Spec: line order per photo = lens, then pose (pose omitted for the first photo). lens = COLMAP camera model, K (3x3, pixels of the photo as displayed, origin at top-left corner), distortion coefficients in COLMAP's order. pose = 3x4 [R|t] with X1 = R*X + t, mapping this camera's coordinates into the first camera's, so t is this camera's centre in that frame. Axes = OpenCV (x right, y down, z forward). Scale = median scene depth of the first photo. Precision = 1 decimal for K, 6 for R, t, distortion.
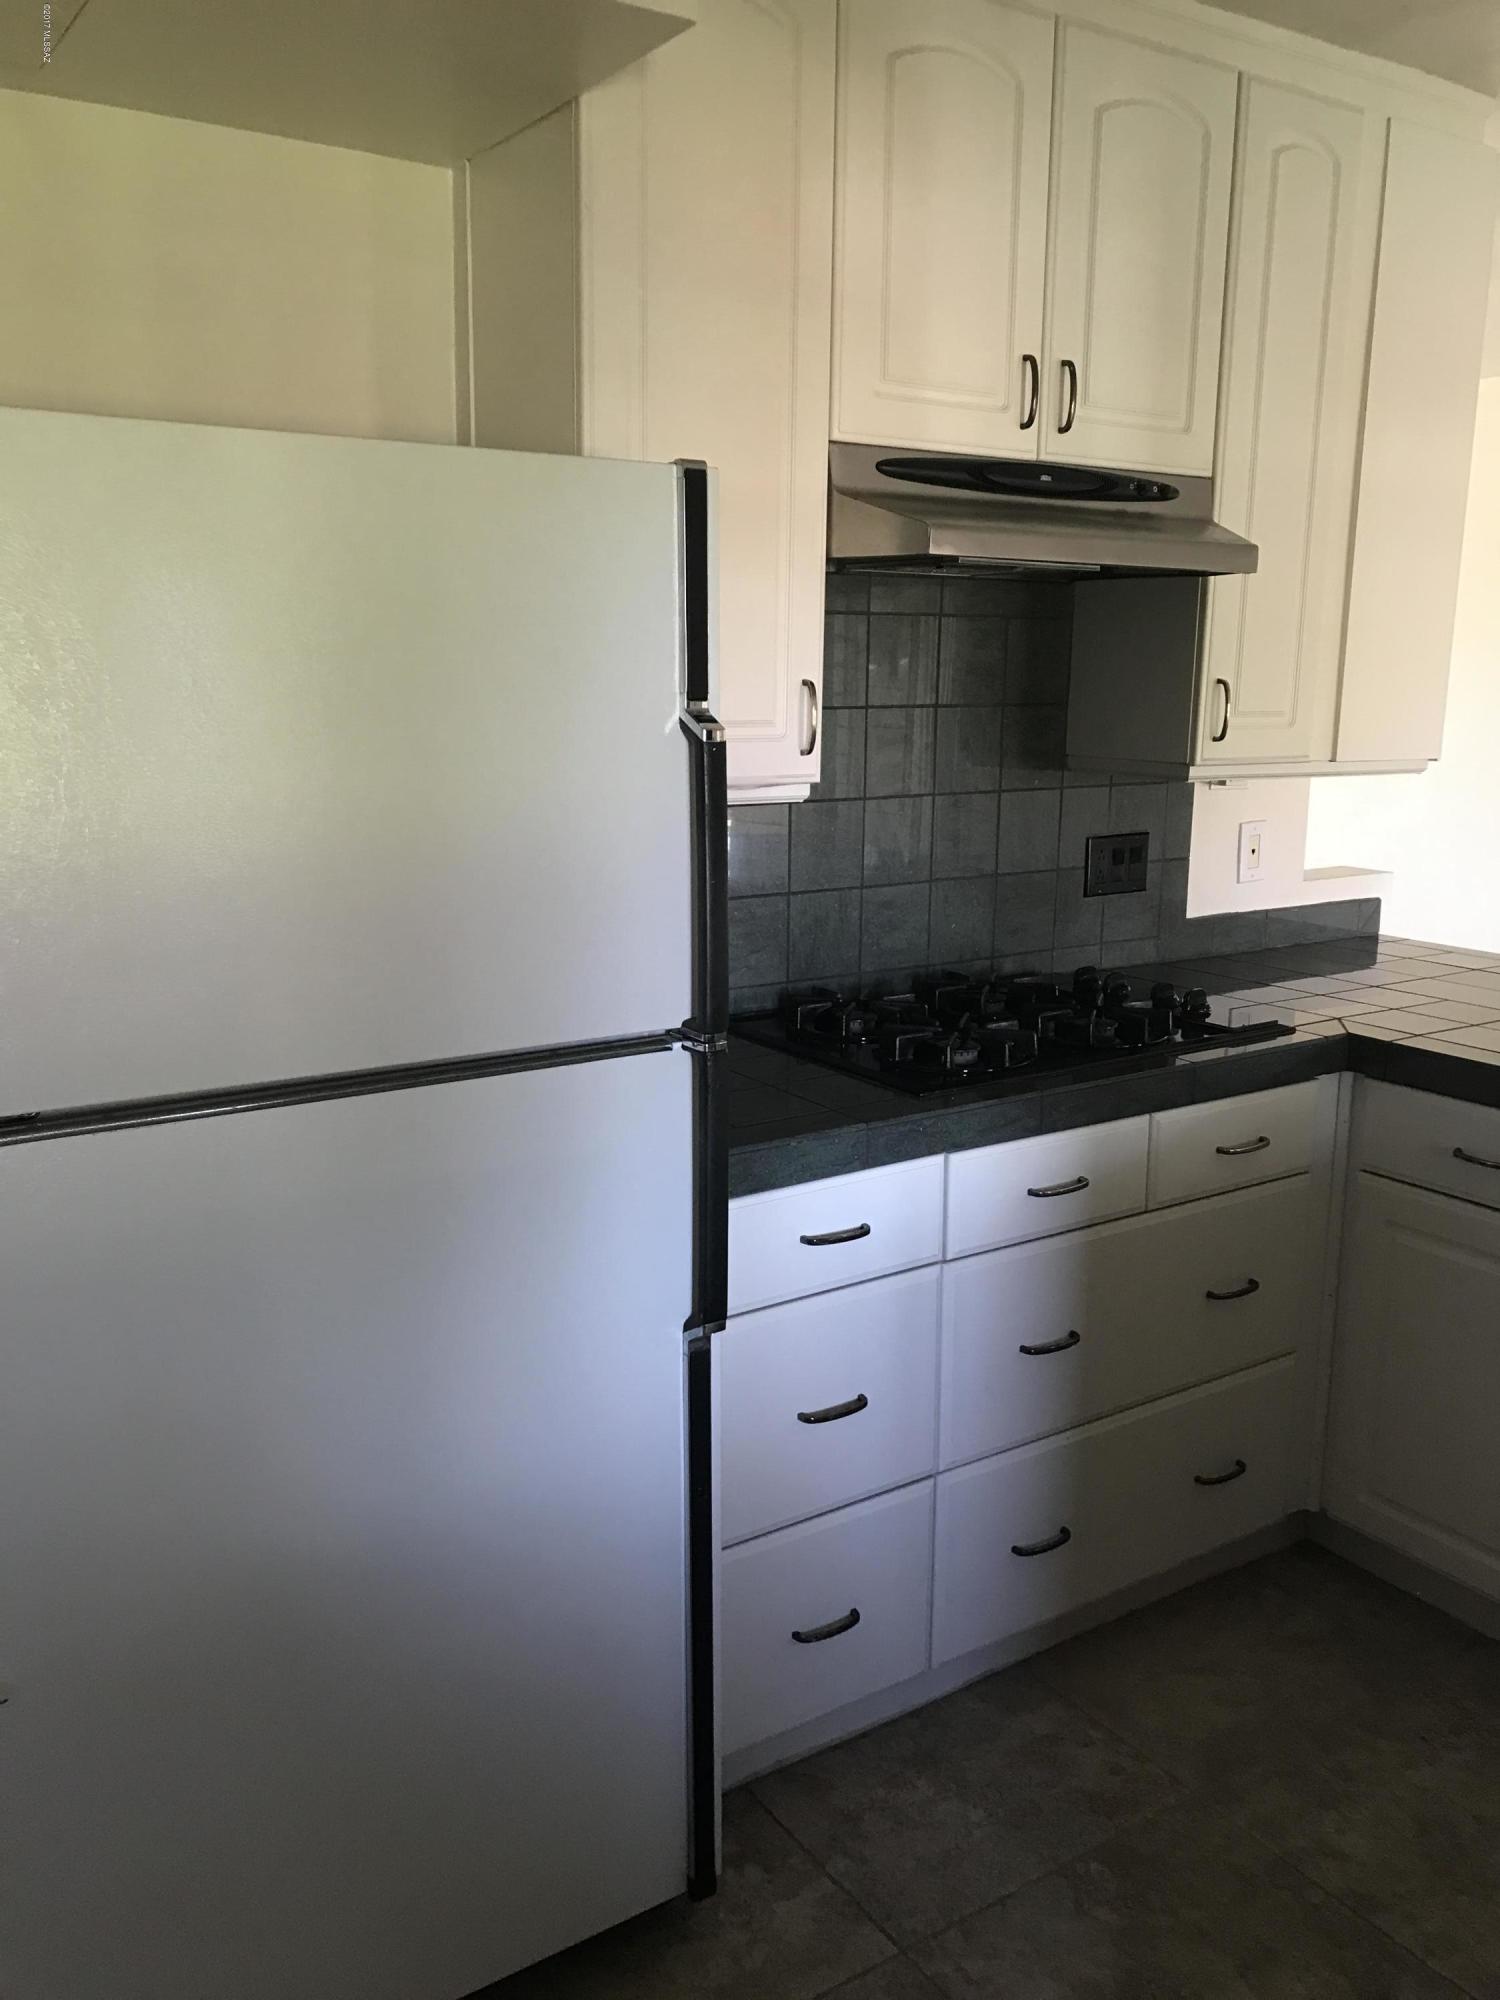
lens RADIAL K [[1647.1, 0, 739.5], [0, 1647.1, 1013.8], [0, 0, 1]] dist [0.026245, -0.024678]
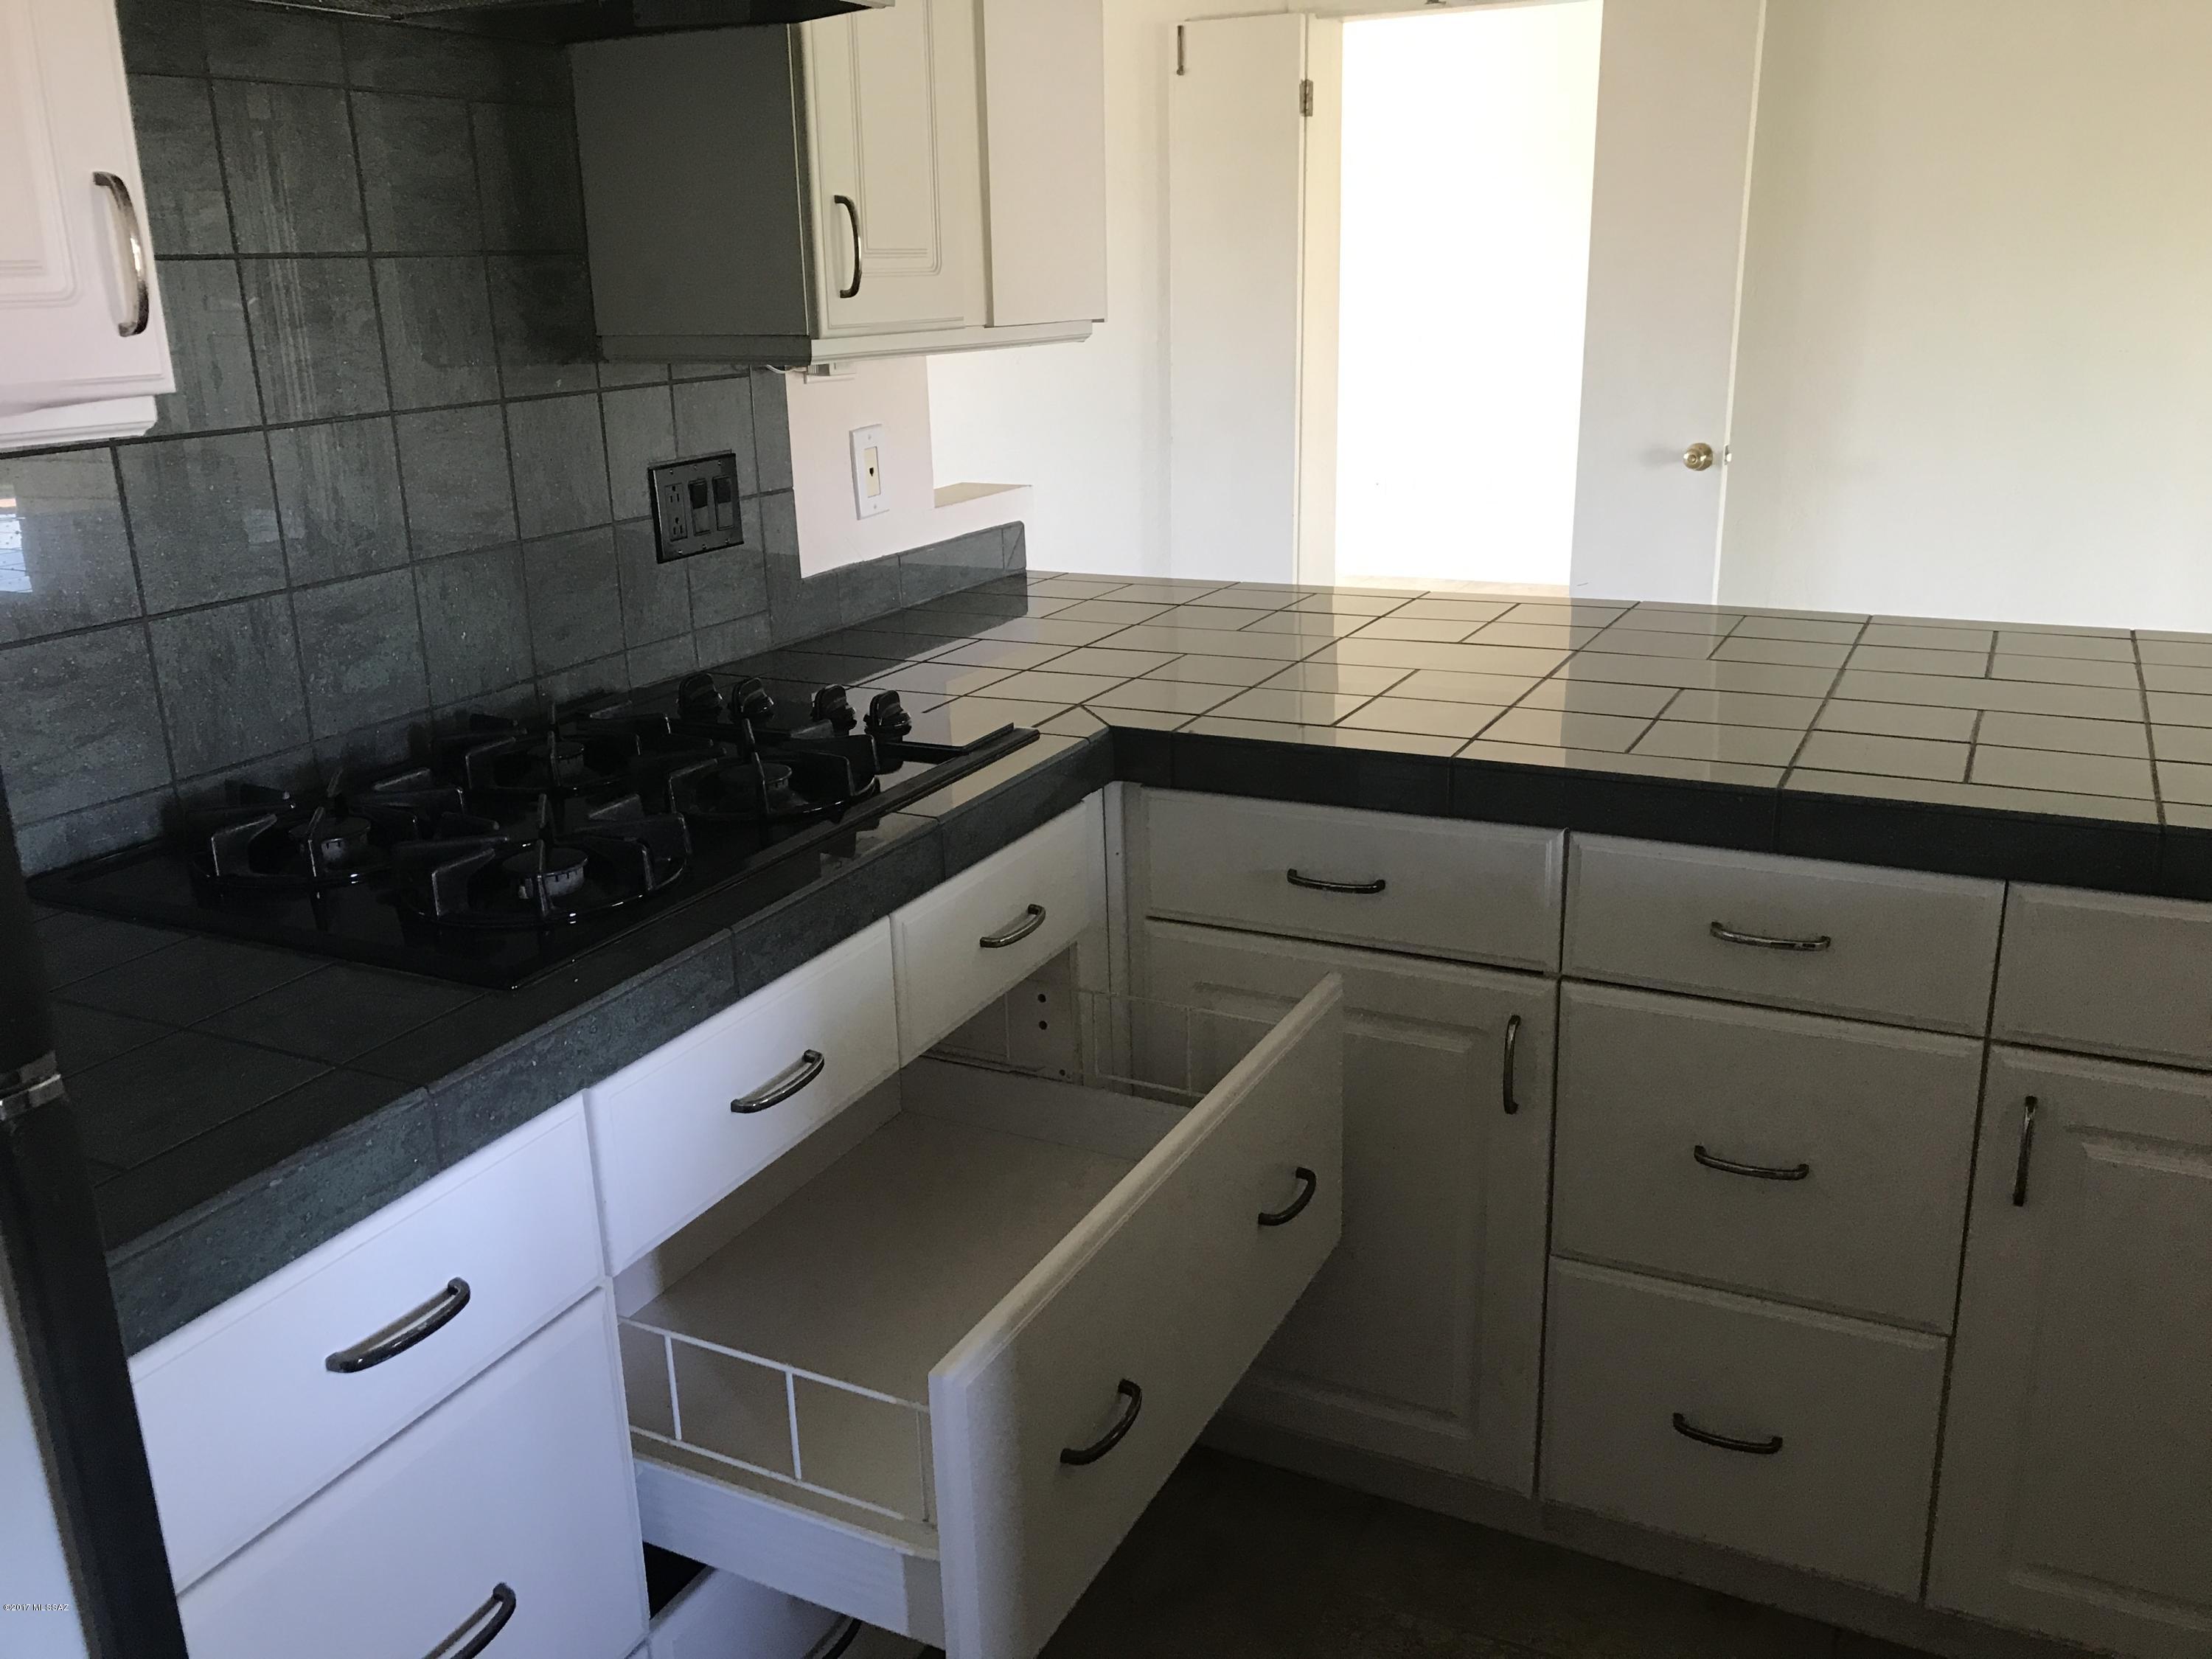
lens RADIAL K [[1821.7, 0, 1090.9], [0, 1821.7, 814.8], [0, 0, 1]] dist [0.026245, -0.024678]
pose [[0.866023, -0.172861, 0.469172, 0.006143], [0.136471, 0.984429, 0.110797, -0.034503], [-0.481019, -0.031925, 0.876129, 0.336696]]
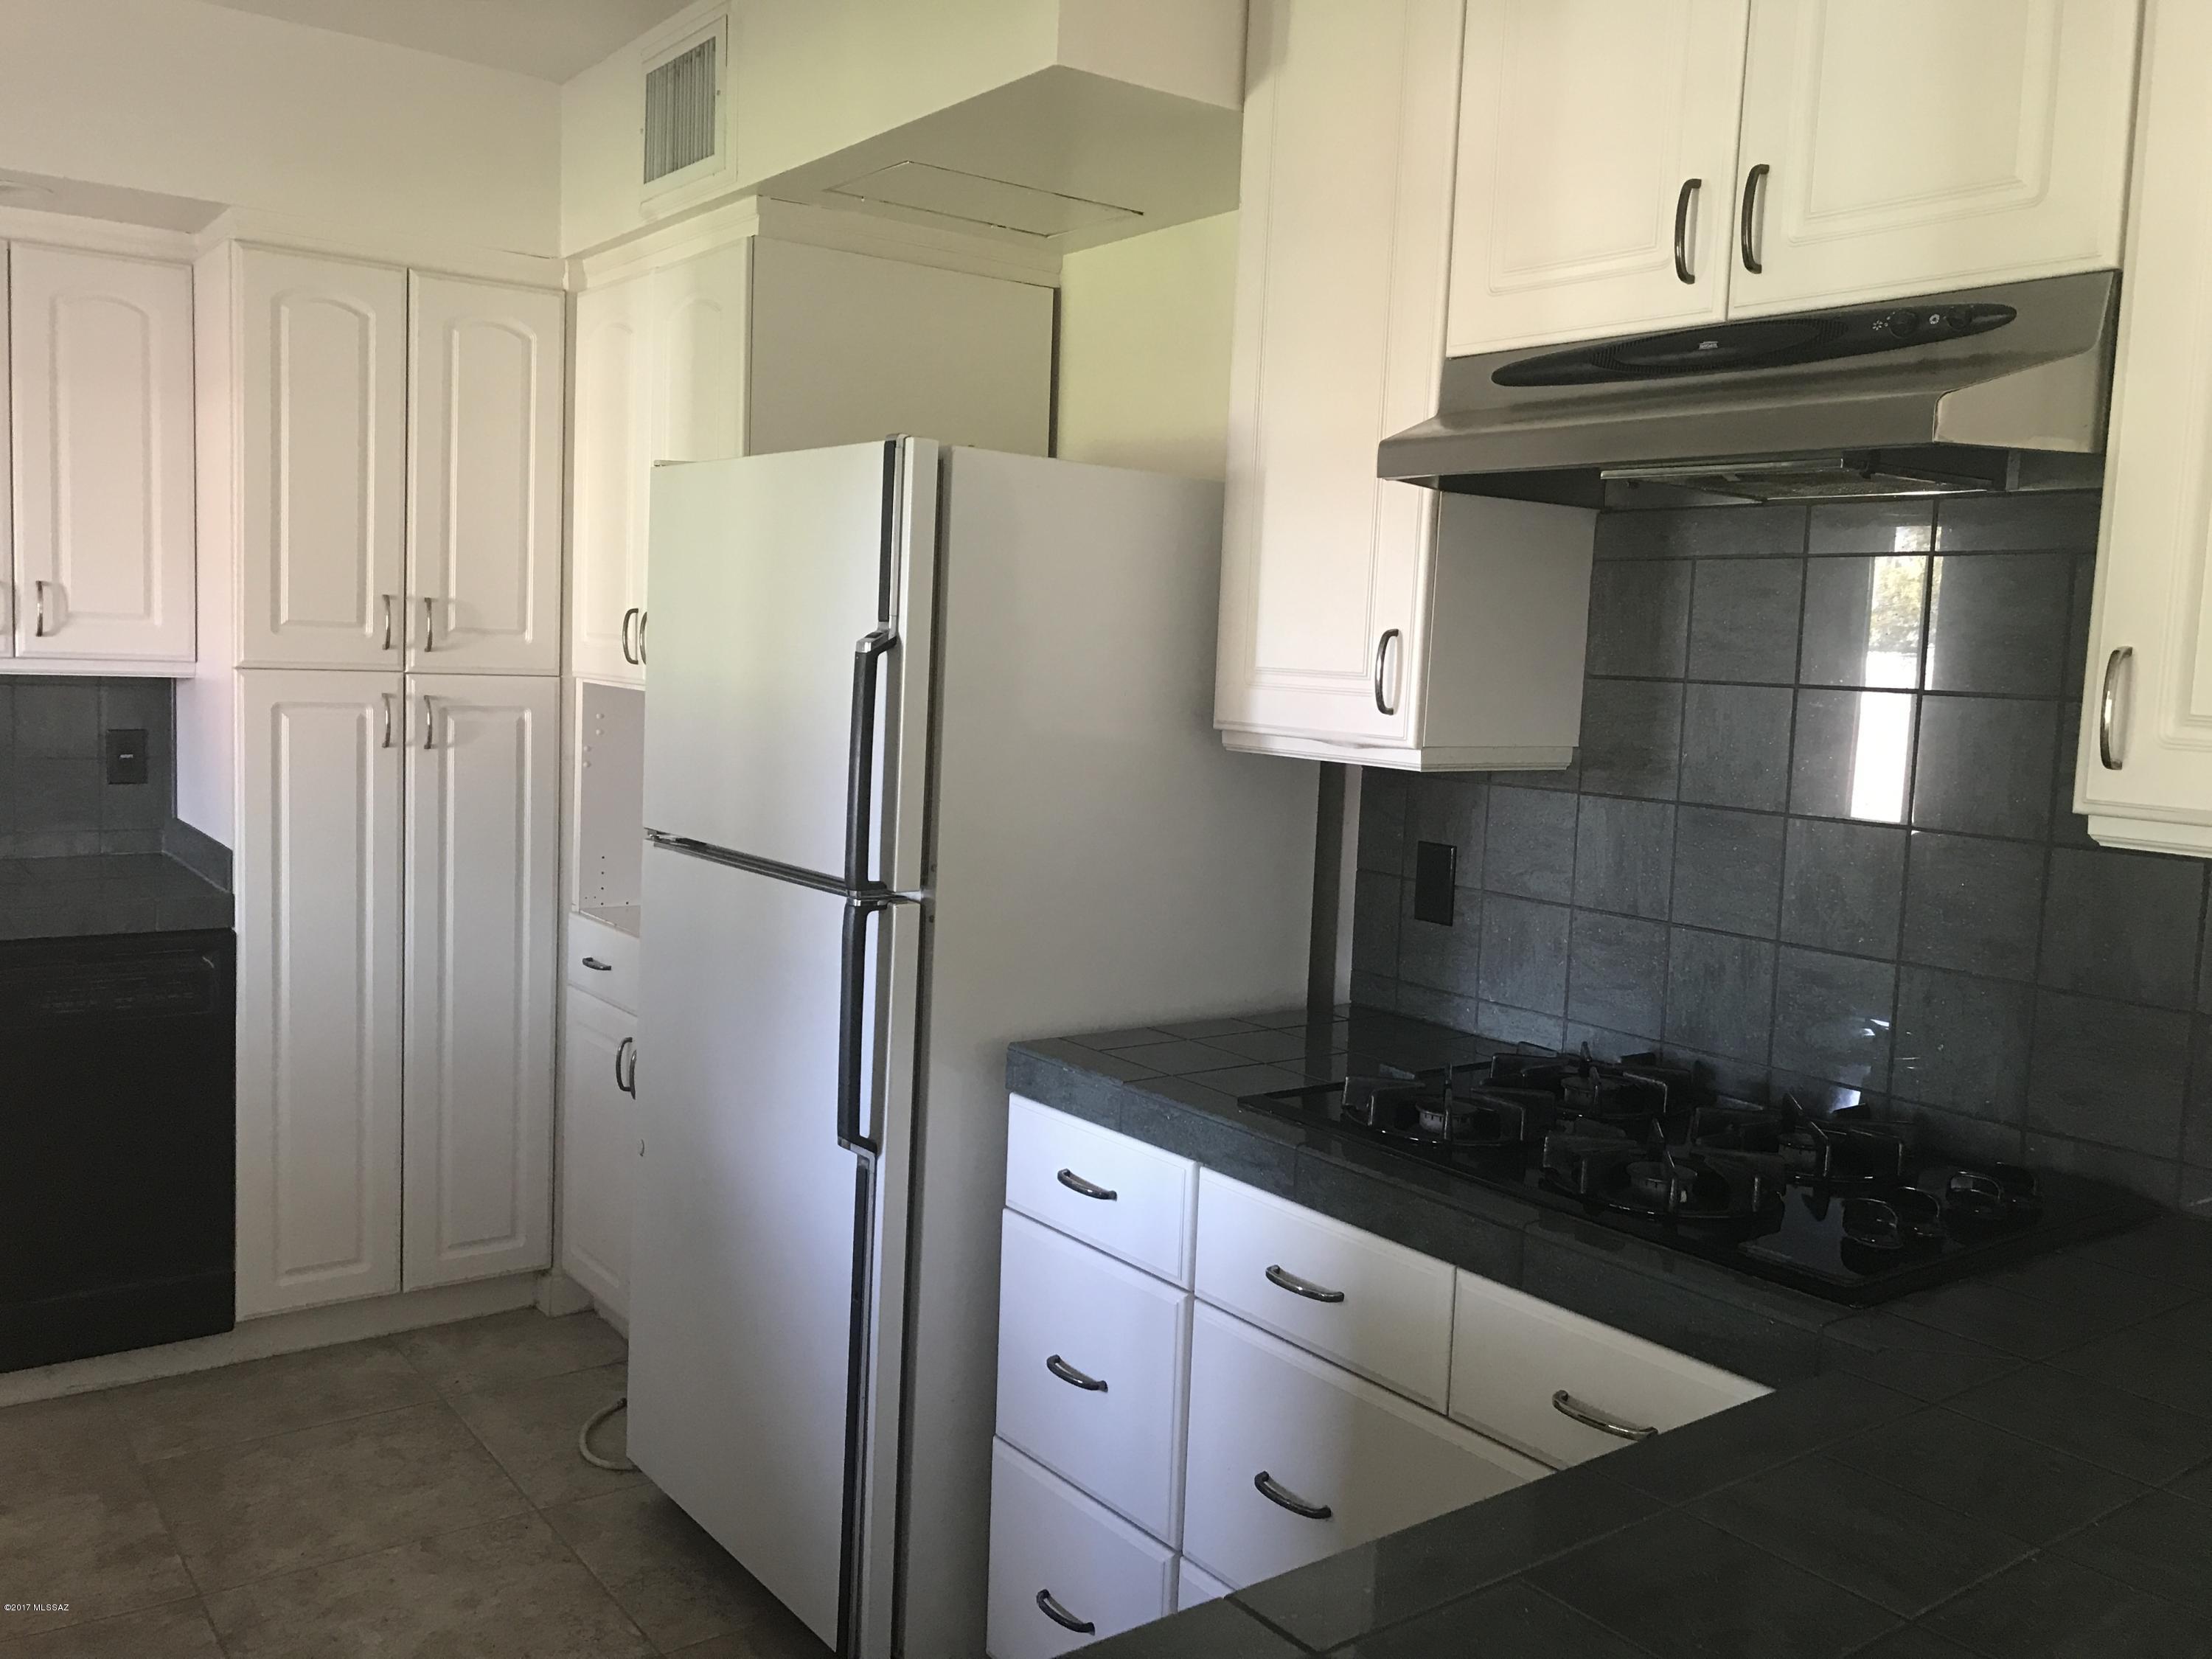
lens RADIAL K [[1821.7, 0, 1106.4], [0, 1821.7, 818.7], [0, 0, 1]] dist [0.026245, -0.024678]
pose [[0.058844, 0.091818, -0.994036, 0.838425], [-0.247678, 0.965969, 0.074563, -0.117465], [0.967054, 0.241813, 0.079583, 0.670642]]
